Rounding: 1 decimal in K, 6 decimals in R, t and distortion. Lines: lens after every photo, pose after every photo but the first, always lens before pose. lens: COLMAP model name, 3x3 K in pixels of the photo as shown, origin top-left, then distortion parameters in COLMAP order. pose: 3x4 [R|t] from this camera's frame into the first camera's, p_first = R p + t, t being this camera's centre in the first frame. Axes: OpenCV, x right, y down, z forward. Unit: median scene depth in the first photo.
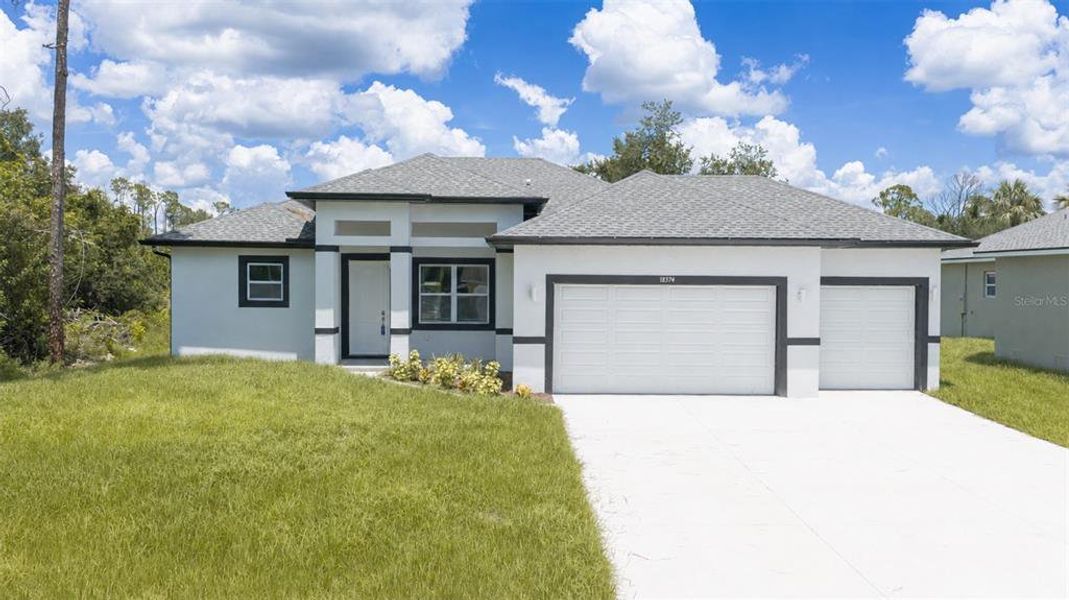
lens RADIAL K [[1126.6, 0, 535.9], [0, 1126.6, 300.6], [0, 0, 1]] dist [-0.007549, -0.018388]
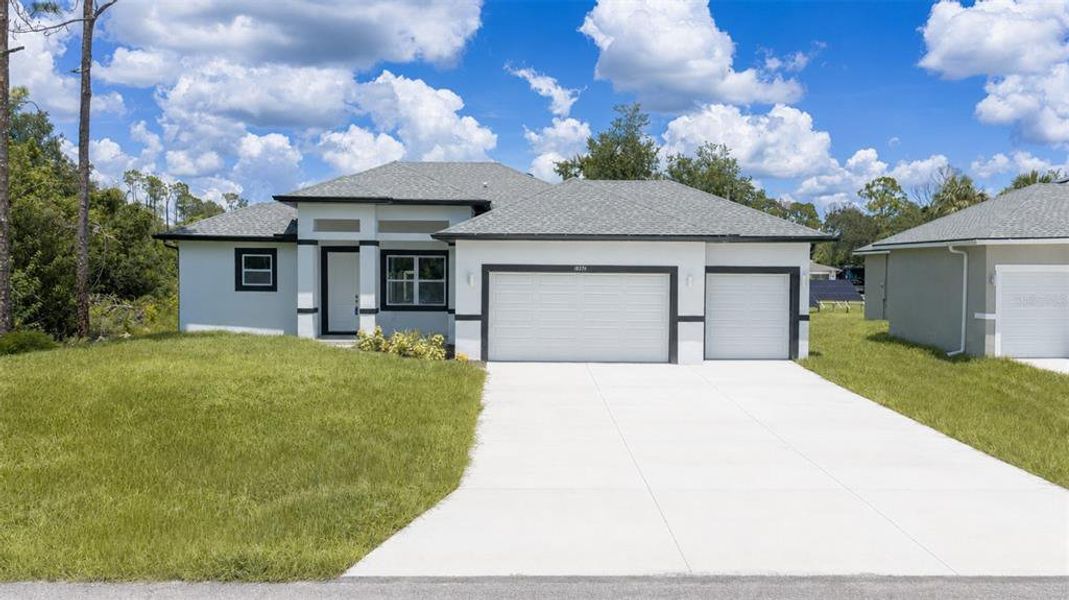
lens RADIAL K [[1136.0, 0, 535.2], [0, 1136.0, 299.7], [0, 0, 1]] dist [-0.004716, -0.000245]
pose [[0.999914, 0.000954, -0.013071, 0.067699], [-0.000842, 0.999963, 0.008546, 0.004171], [0.013079, -0.008534, 0.999878, -0.194461]]
